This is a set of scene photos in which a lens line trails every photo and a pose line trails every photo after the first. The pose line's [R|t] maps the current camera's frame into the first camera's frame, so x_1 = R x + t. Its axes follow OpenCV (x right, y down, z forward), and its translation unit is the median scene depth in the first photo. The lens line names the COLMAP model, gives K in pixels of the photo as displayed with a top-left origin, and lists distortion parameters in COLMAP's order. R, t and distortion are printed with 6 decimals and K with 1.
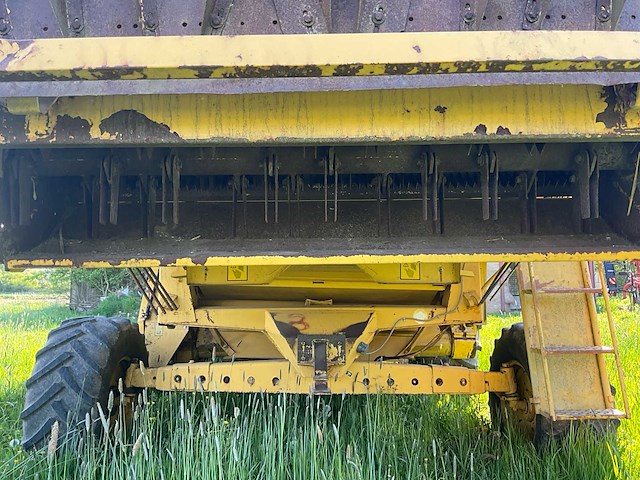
lens RADIAL K [[527.8, 0, 320.0], [0, 527.8, 240.0], [0, 0, 1]] dist [0.092117, -0.181529]
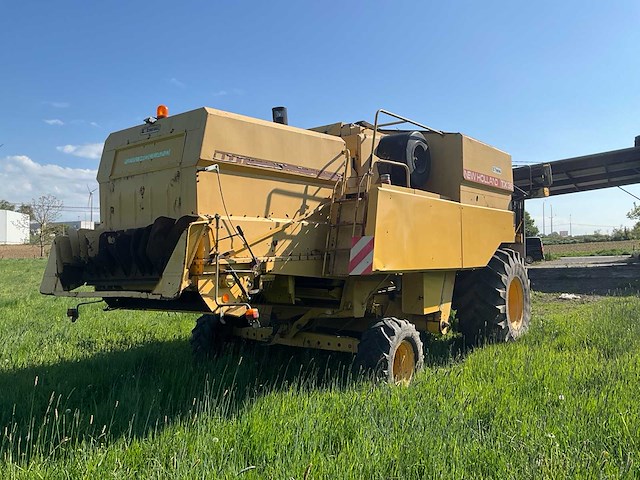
lens RADIAL K [[527.8, 0, 320.0], [0, 527.8, 240.0], [0, 0, 1]] dist [0.092117, -0.181529]
pose [[0.796428, -0.030854, -0.603946, 1.425173], [0.091102, 0.993421, 0.069385, -0.281609], [0.597832, -0.110281, 0.793999, -0.608141]]
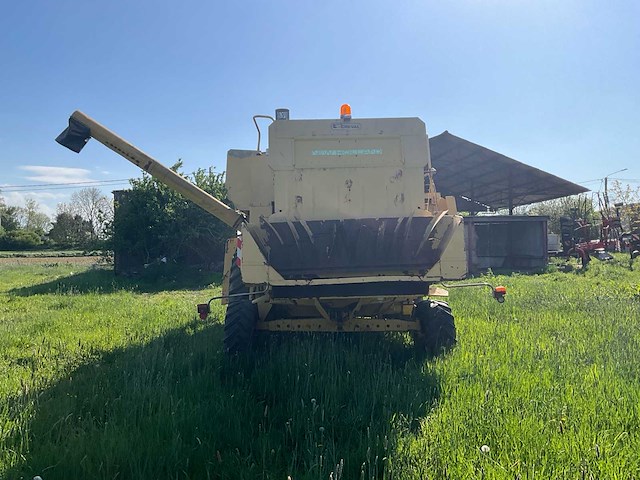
lens RADIAL K [[527.8, 0, 320.0], [0, 527.8, 240.0], [0, 0, 1]] dist [0.092117, -0.181529]
pose [[0.999878, -0.011834, 0.010200, -0.102678], [0.010848, 0.995720, 0.091785, -0.344418], [-0.011242, -0.091663, 0.995727, -1.348014]]
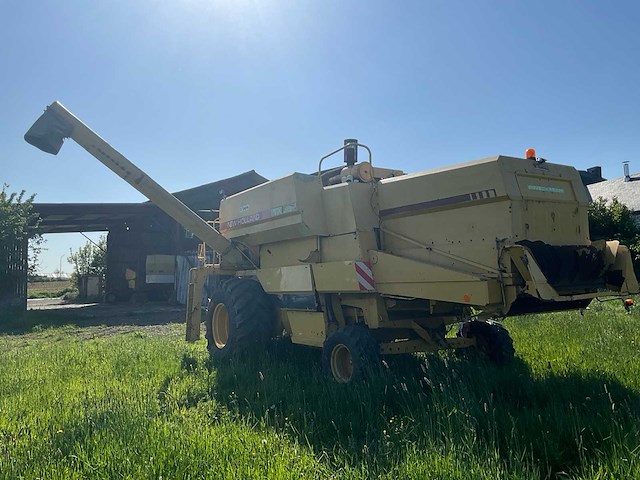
lens RADIAL K [[516.3, 0, 320.0], [0, 516.3, 240.0], [0, 0, 1]] dist [0.092822, -0.157175]
pose [[0.839151, 0.025689, 0.543291, -1.829673], [-0.038967, 0.999157, 0.012944, -0.264786], [-0.542500, -0.032033, 0.839445, -0.825325]]
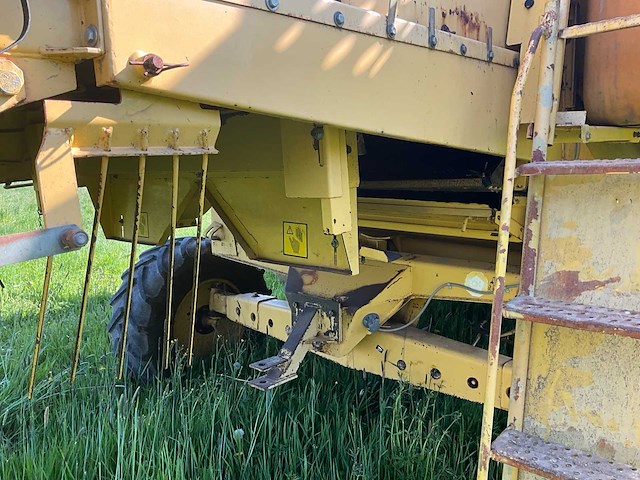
lens RADIAL K [[527.8, 0, 320.0], [0, 527.8, 240.0], [0, 0, 1]] dist [0.092117, -0.181529]
pose [[0.725585, 0.077384, -0.683767, 0.471319], [0.116725, 0.965417, 0.233122, -0.060035], [0.678160, -0.248963, 0.691460, 0.503774]]
